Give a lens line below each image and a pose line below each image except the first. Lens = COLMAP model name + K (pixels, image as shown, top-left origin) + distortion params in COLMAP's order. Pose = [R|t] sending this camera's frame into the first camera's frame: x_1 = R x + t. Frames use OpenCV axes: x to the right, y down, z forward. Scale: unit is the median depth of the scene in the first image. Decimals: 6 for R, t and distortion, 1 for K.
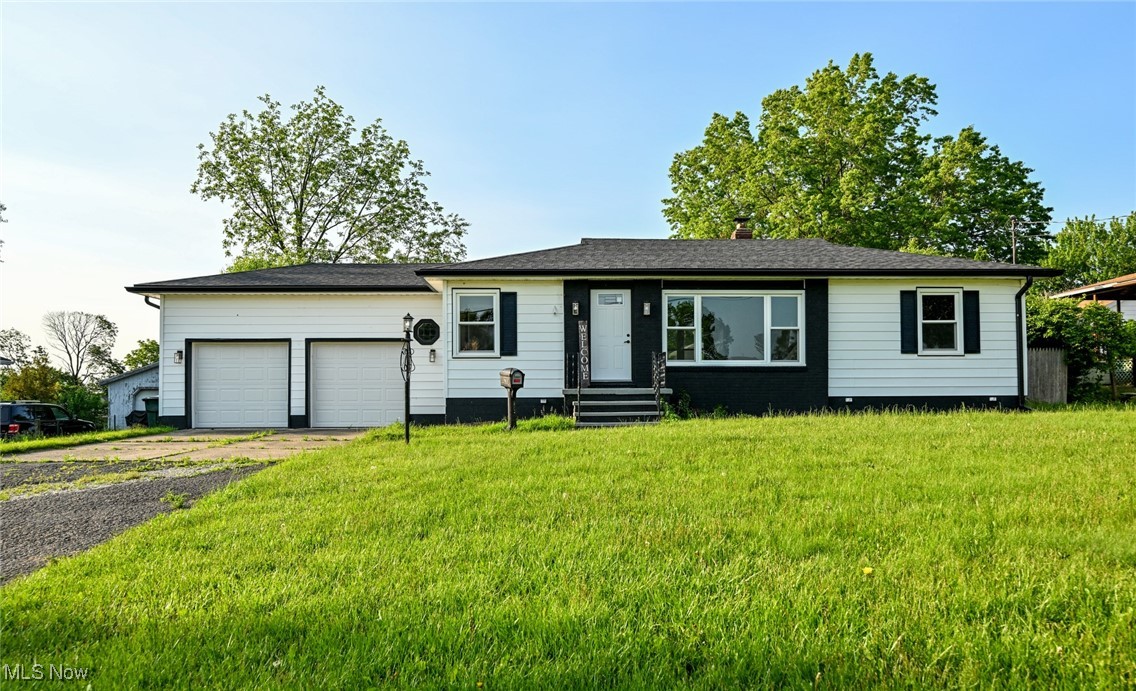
lens RADIAL K [[772.4, 0, 568.0], [0, 772.4, 345.5], [0, 0, 1]] dist [0.005139, -0.001081]
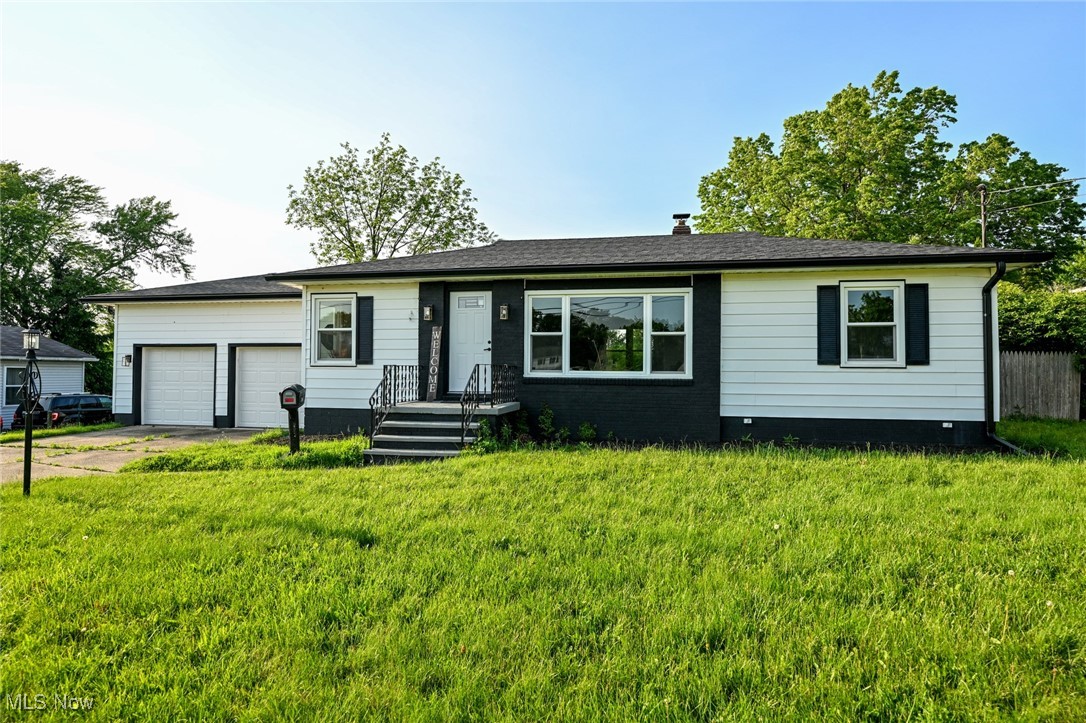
lens RADIAL K [[572.5, 0, 543.3], [0, 572.5, 336.6], [0, 0, 1]] dist [-0.002298, 0.001011]
pose [[0.976608, -0.003295, -0.215002, 0.279165], [0.003459, 0.999994, 0.000387, -0.019407], [0.214999, -0.001121, 0.976614, 0.360313]]
